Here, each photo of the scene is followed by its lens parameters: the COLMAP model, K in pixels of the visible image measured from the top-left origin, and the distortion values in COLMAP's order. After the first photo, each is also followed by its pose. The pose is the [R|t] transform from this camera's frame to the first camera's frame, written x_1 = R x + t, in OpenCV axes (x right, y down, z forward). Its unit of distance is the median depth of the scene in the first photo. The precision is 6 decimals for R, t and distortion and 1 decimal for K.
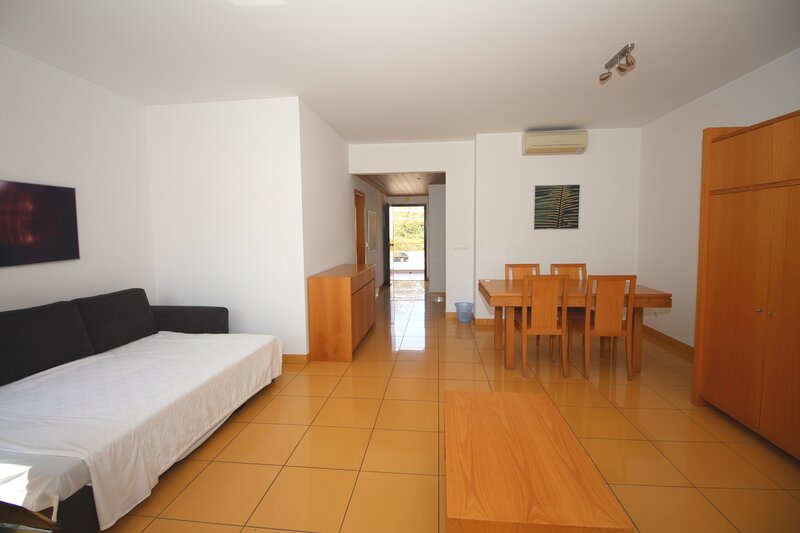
lens RADIAL K [[372.5, 0, 393.1], [0, 372.5, 261.1], [0, 0, 1]] dist [-0.003461, -0.008160]
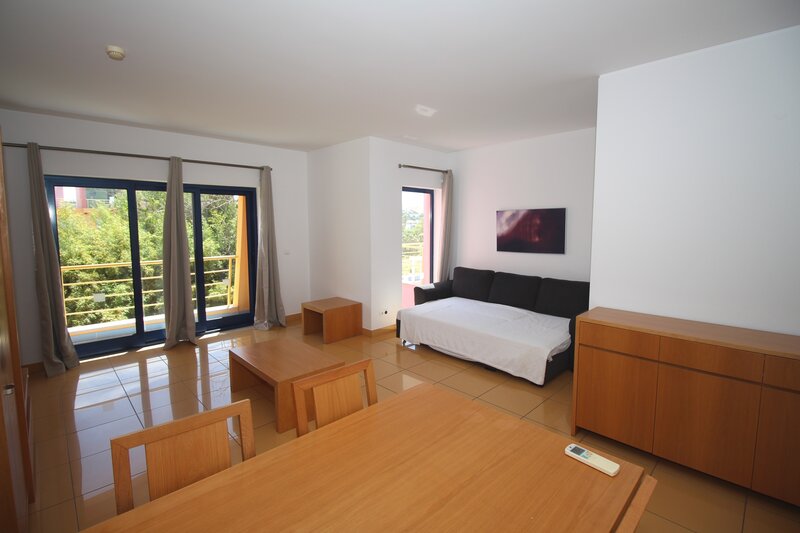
lens RADIAL K [[372.5, 0, 399.5], [0, 372.5, 258.5], [0, 0, 1]] dist [-0.003461, -0.008160]
pose [[-0.647874, 0.087208, -0.756739, 0.666930], [-0.051578, 0.986123, 0.157800, -0.172450], [0.760000, 0.141265, -0.634385, 1.287824]]
